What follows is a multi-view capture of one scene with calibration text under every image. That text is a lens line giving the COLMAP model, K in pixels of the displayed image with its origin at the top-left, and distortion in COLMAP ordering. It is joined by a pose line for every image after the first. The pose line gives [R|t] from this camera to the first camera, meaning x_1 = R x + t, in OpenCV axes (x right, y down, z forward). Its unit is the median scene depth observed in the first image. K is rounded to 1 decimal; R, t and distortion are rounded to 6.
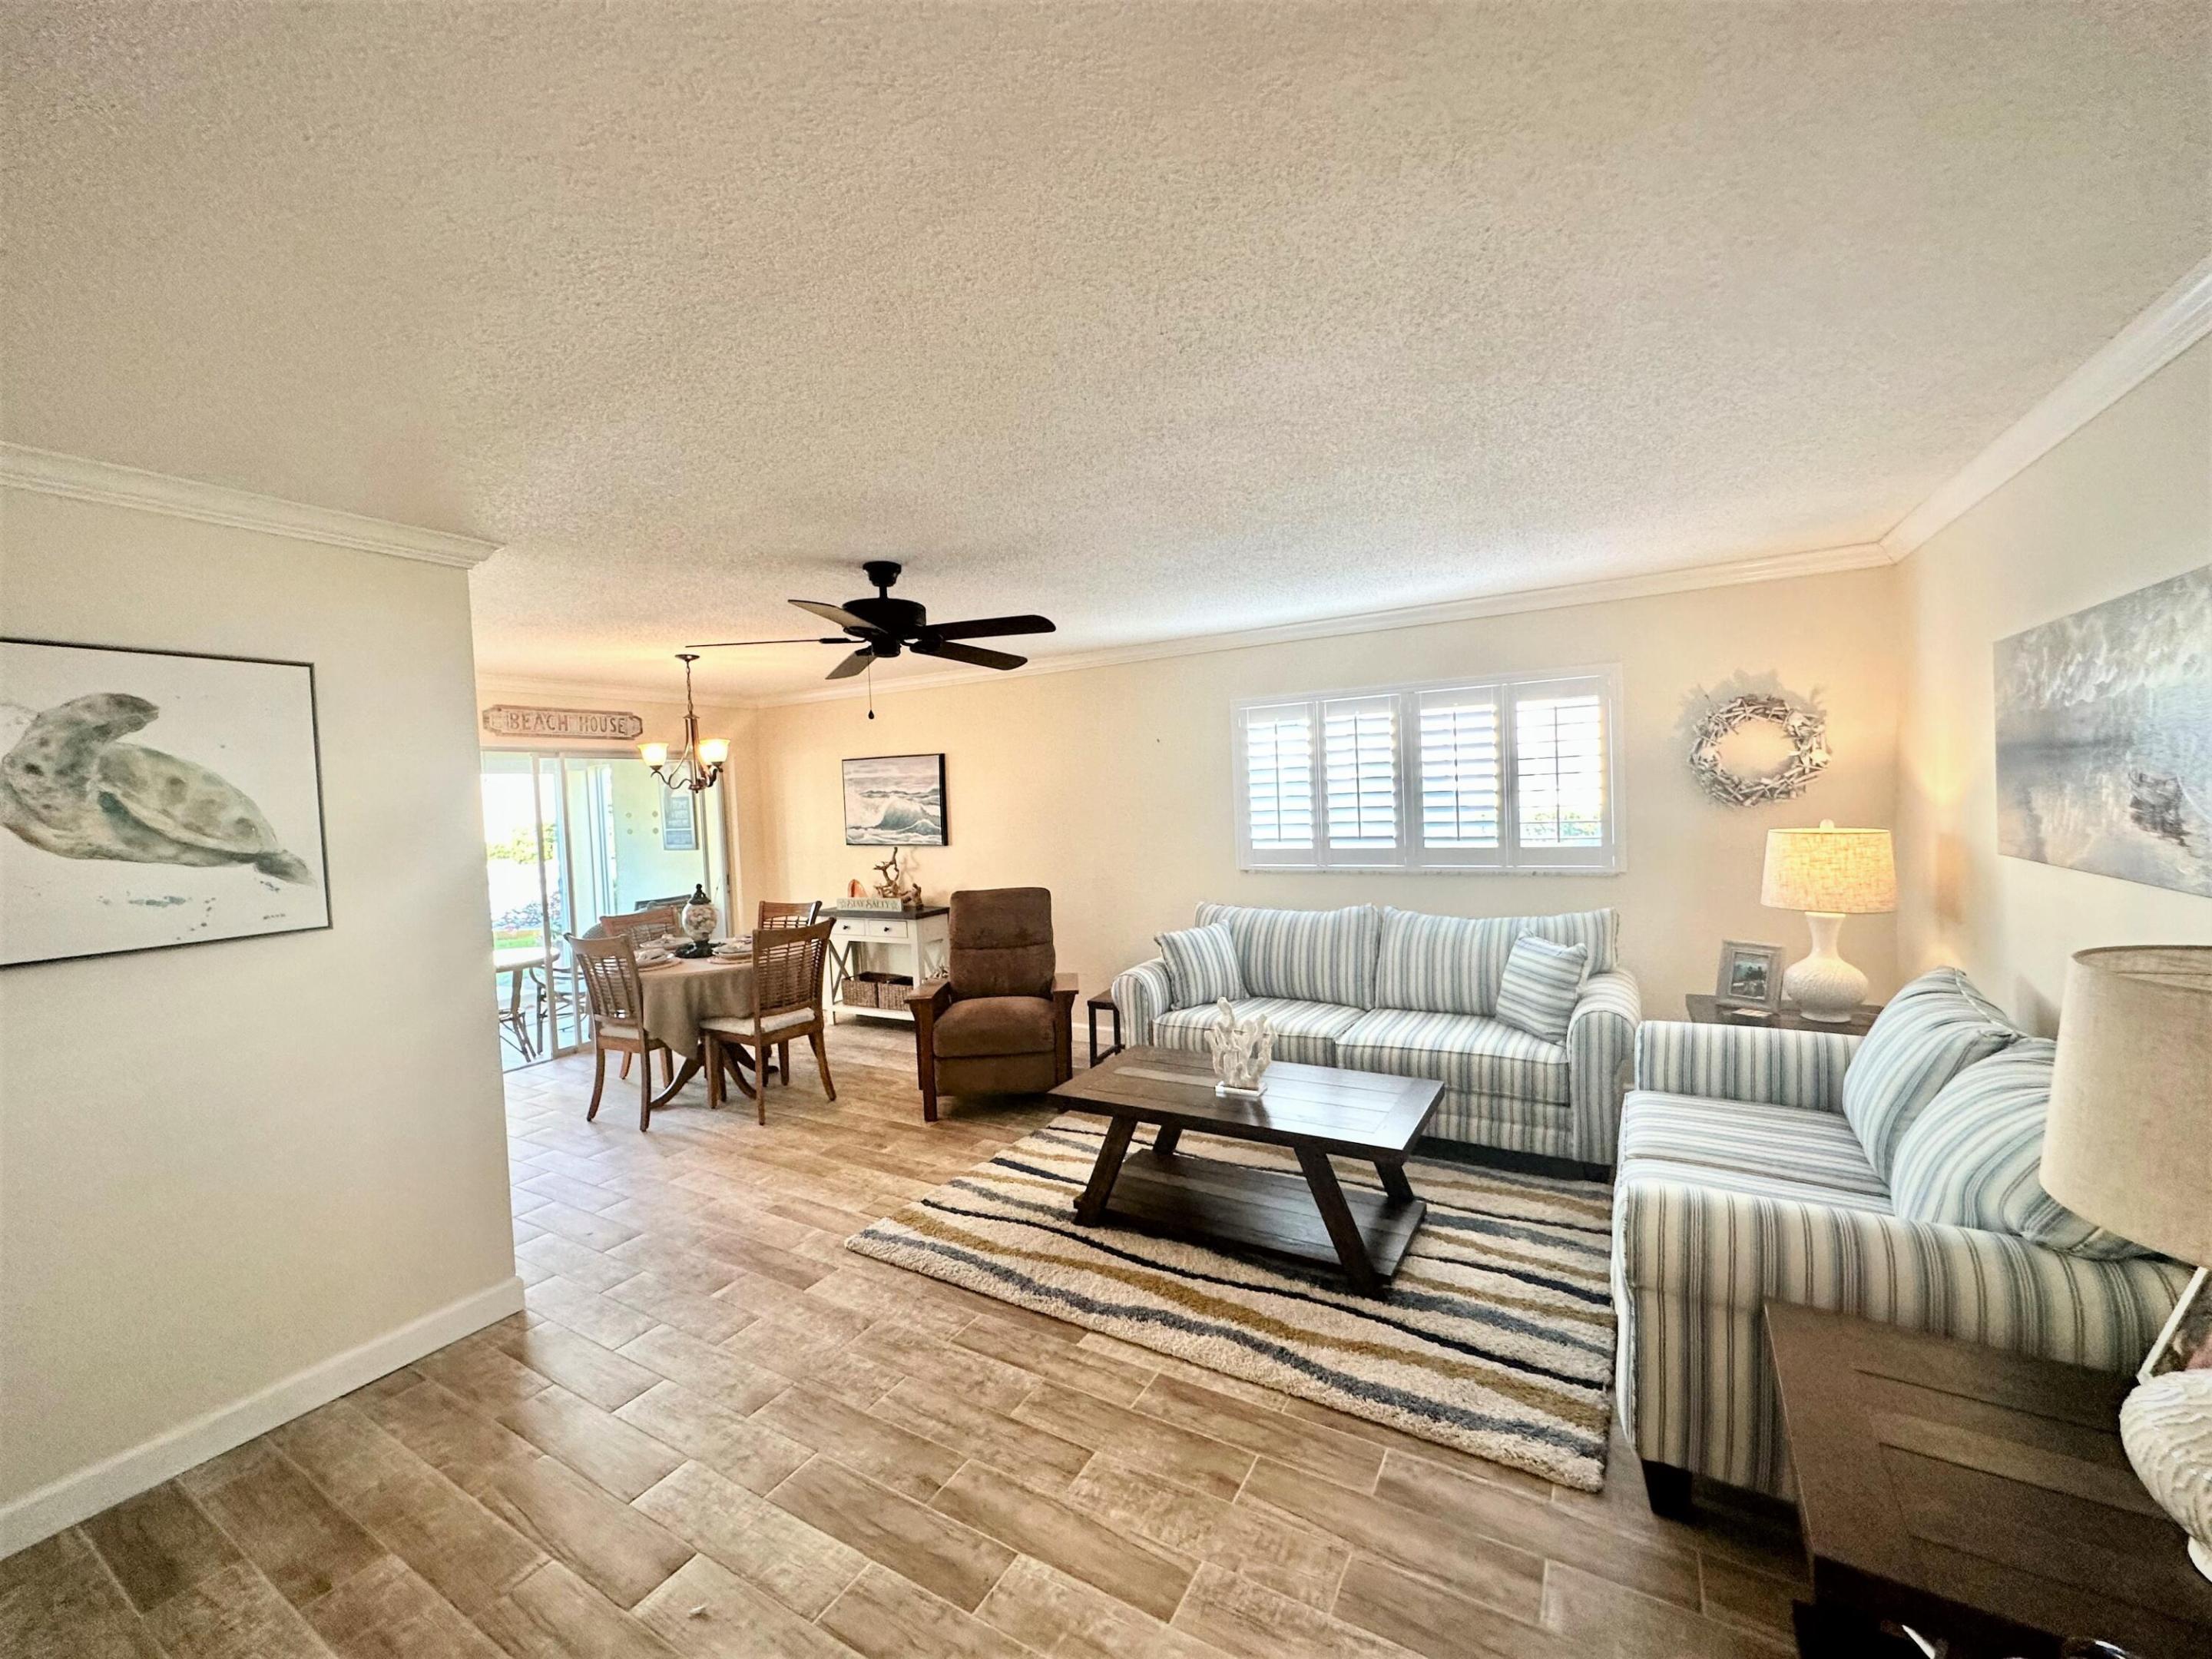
lens RADIAL K [[880.2, 0, 1106.0], [0, 880.2, 829.5], [0, 0, 1]] dist [-0.003236, -0.000302]
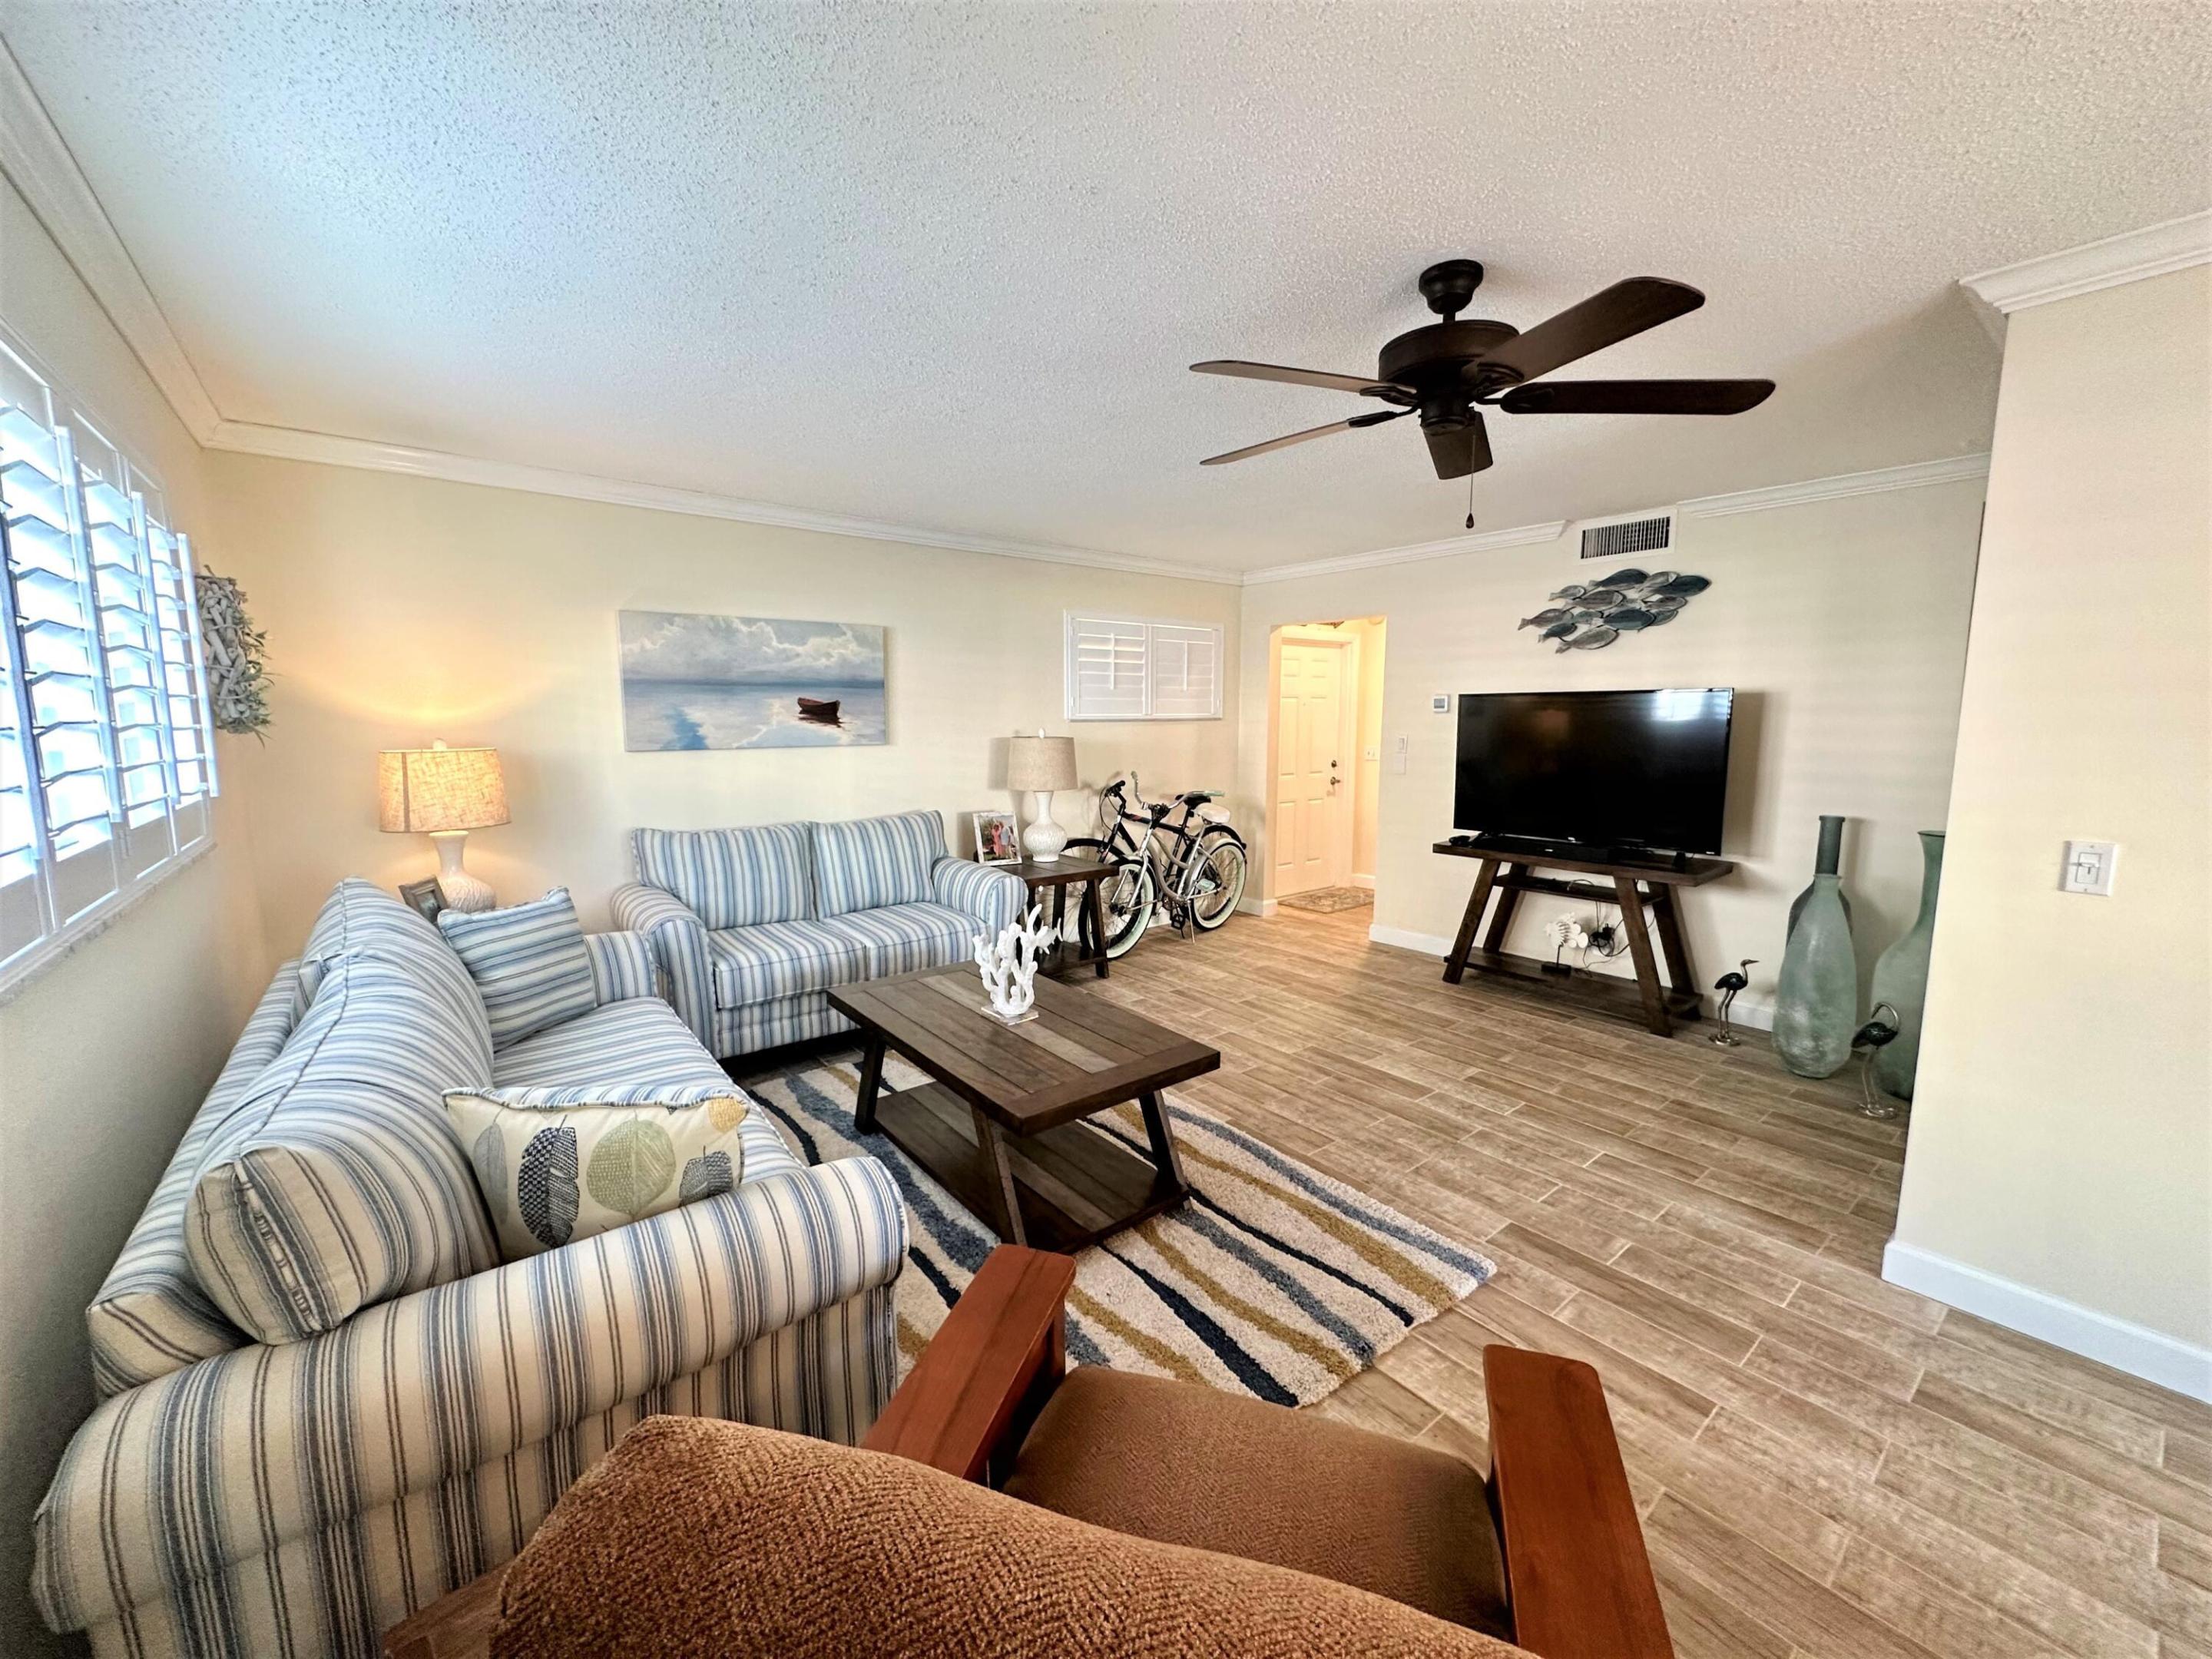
lens RADIAL K [[880.2, 0, 1106.0], [0, 880.2, 829.5], [0, 0, 1]] dist [-0.003236, -0.000302]
pose [[-0.934039, -0.005323, 0.357132, -0.290991], [0.053153, 0.986683, 0.153723, -0.025203], [-0.353194, 0.162566, -0.921318, 2.004414]]
